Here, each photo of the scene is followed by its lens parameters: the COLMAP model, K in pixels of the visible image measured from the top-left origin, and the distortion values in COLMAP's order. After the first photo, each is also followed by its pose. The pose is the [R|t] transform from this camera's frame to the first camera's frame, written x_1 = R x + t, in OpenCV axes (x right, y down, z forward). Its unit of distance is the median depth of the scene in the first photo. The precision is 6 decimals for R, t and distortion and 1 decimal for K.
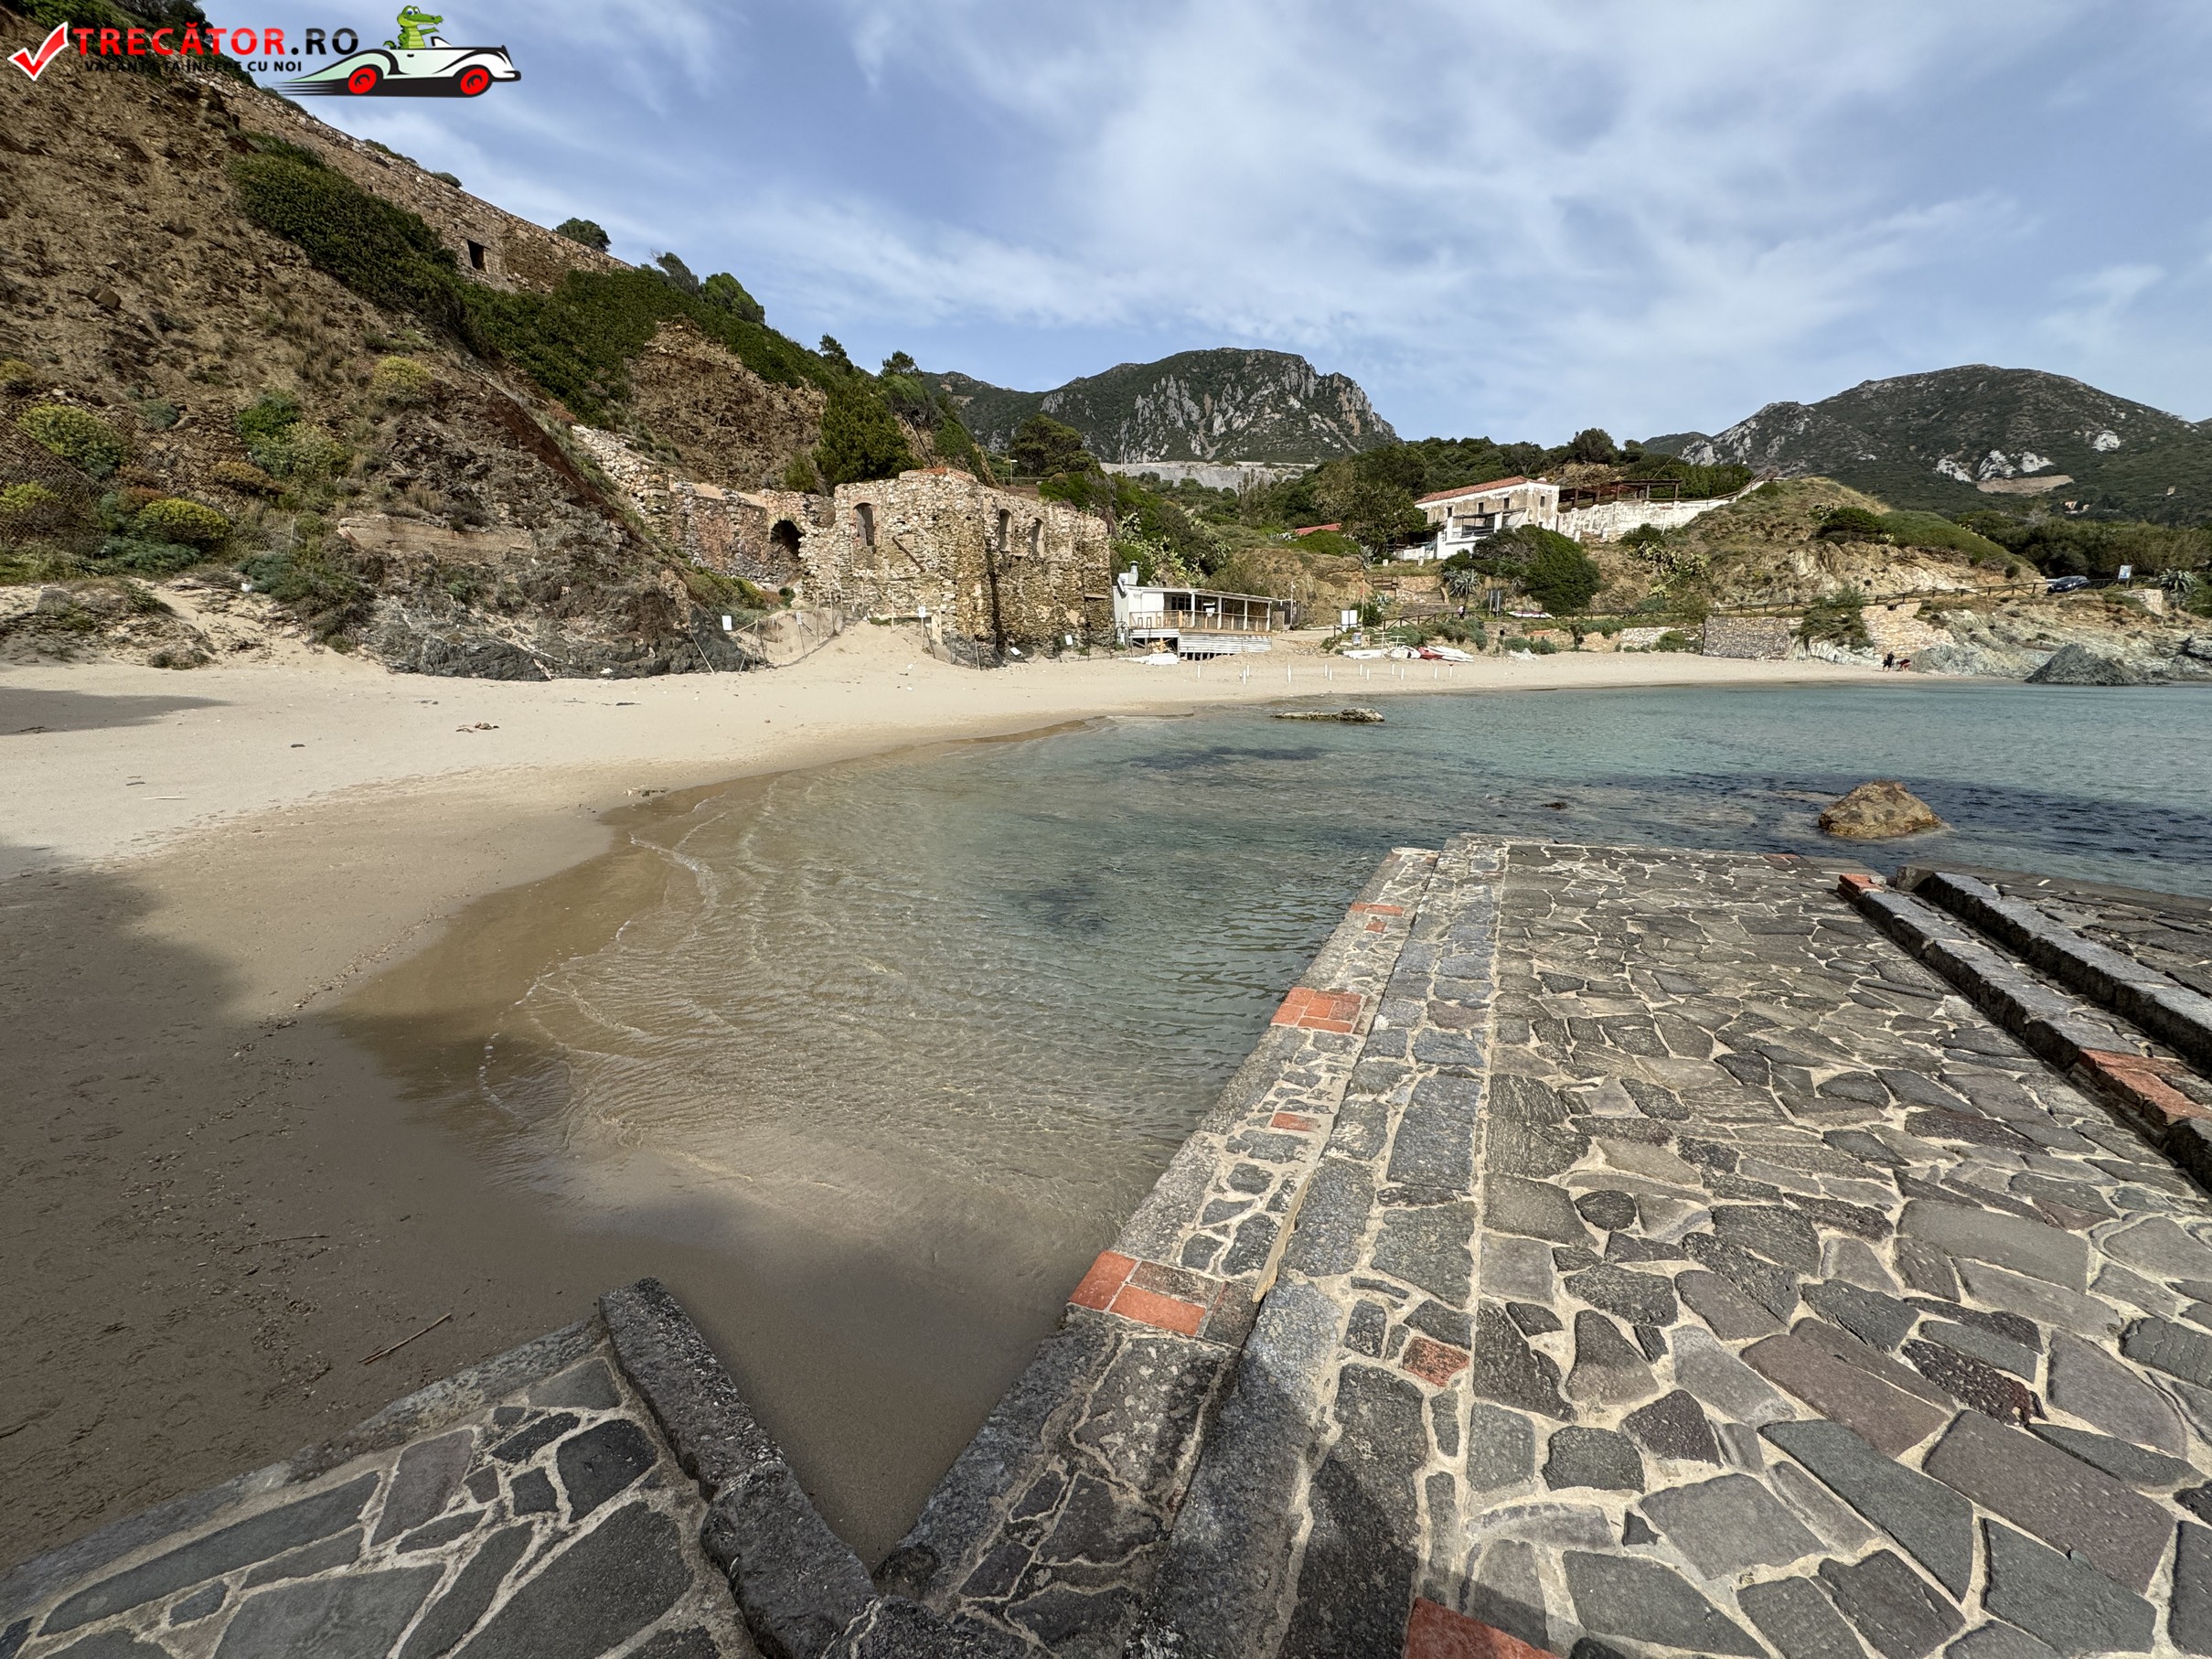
lens RADIAL K [[883.4, 0, 1106.0], [0, 883.4, 829.5], [0, 0, 1]] dist [0.000668, 0.000272]
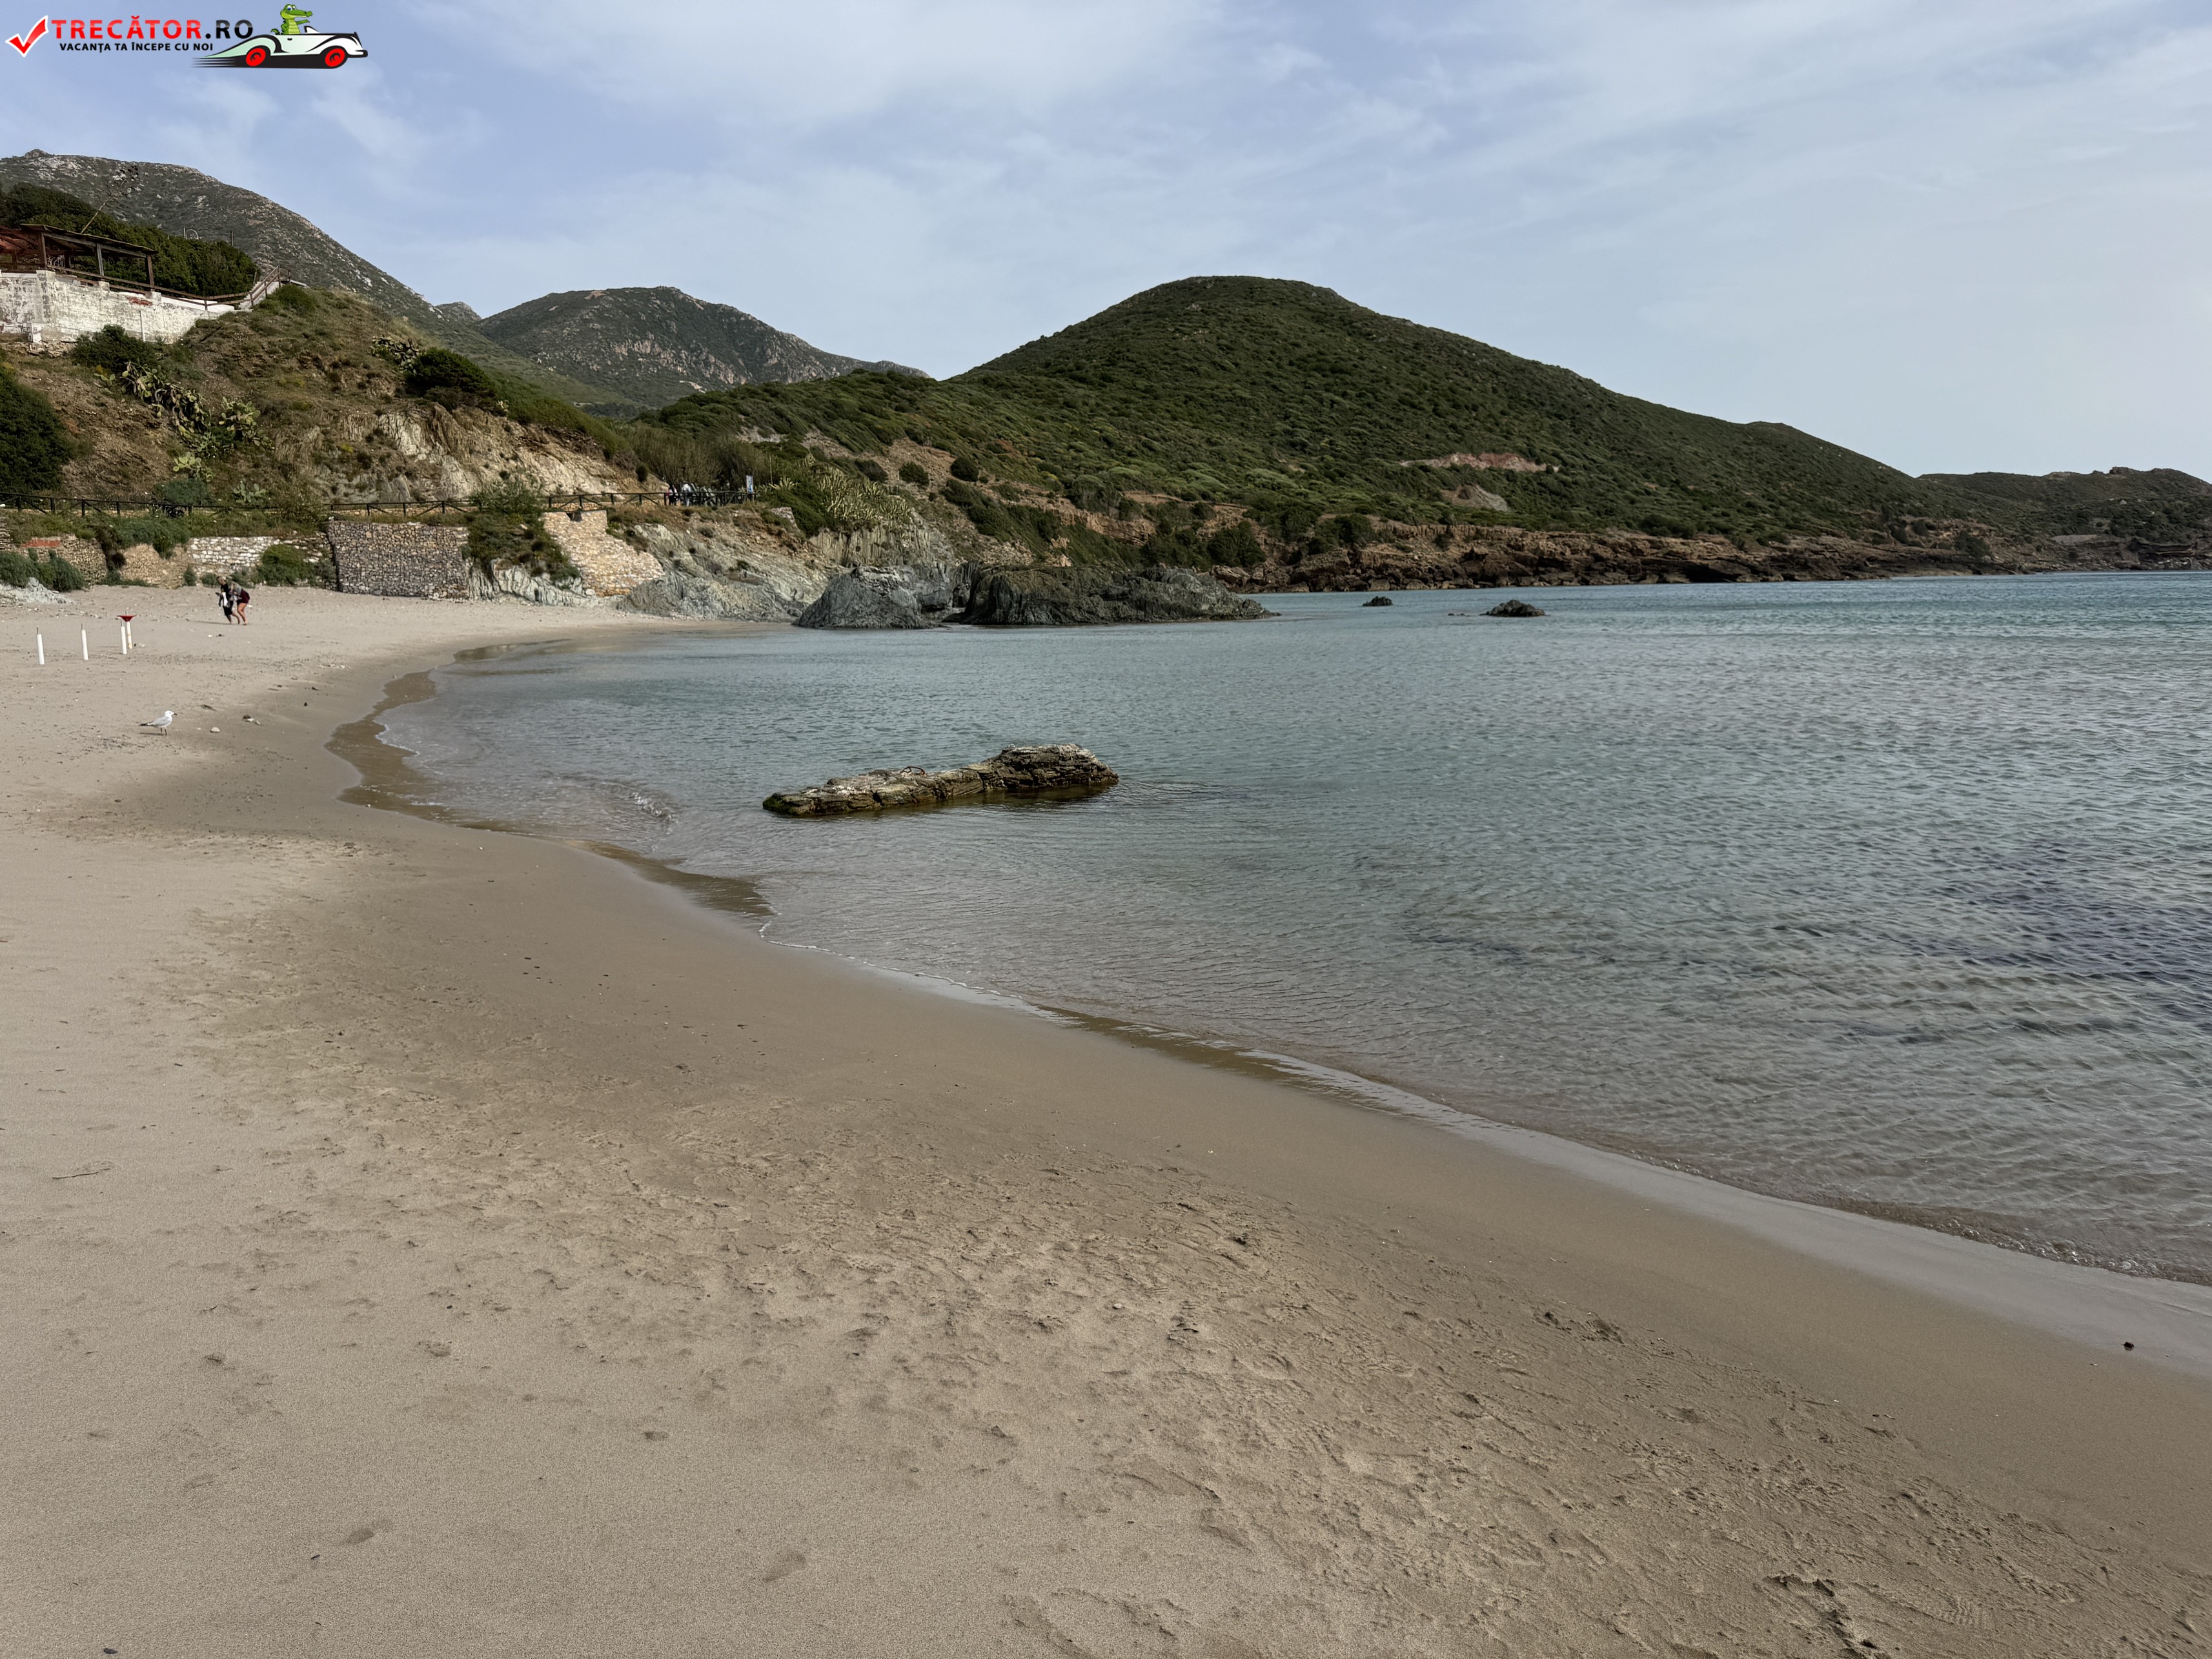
lens RADIAL K [[1557.0, 0, 1110.0], [0, 1557.0, 853.1], [0, 0, 1]] dist [0.101655, -0.158406]
pose [[0.311558, -0.160987, 0.936491, -0.104542], [0.192221, 0.975846, 0.103803, -0.053653], [-0.930582, 0.147672, 0.334978, 0.276825]]
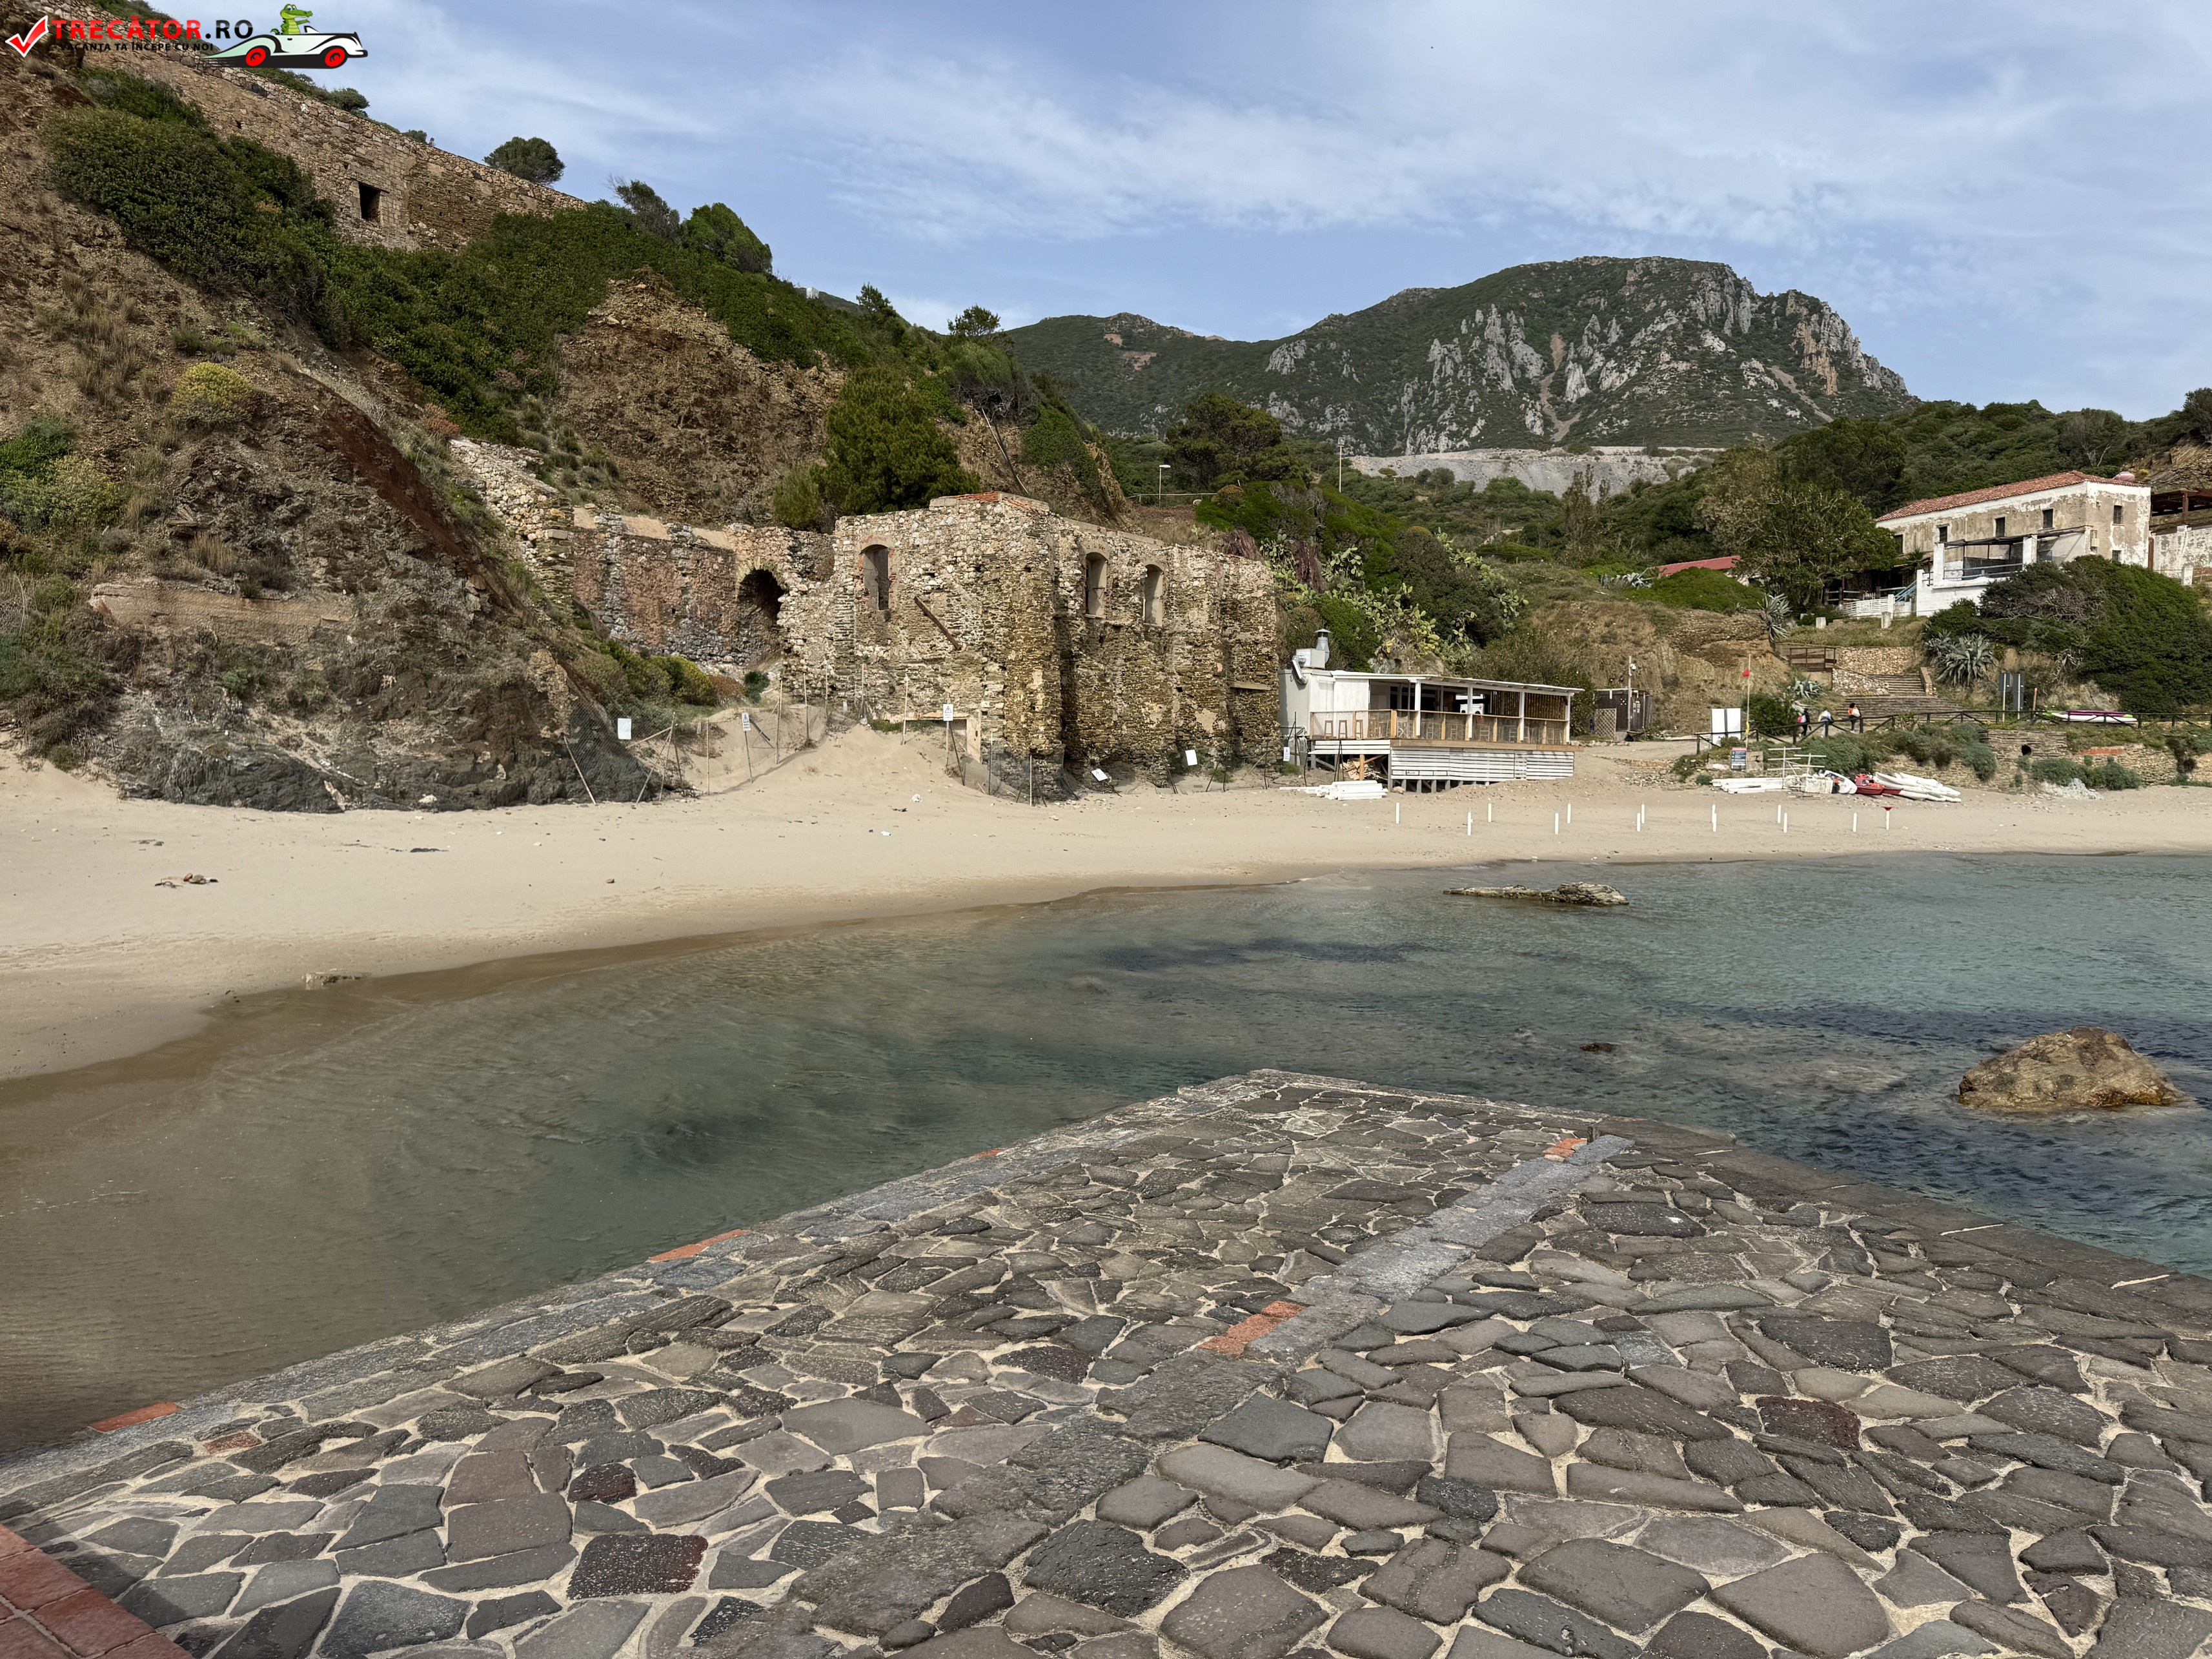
lens RADIAL K [[1551.1, 0, 1123.1], [0, 1551.1, 829.1], [0, 0, 1]] dist [0.187786, -0.401988]
pose [[0.987392, 0.020412, -0.156972, 0.052919], [-0.044912, 0.987024, -0.154161, 0.001609], [0.151789, 0.159268, 0.975497, -0.031939]]
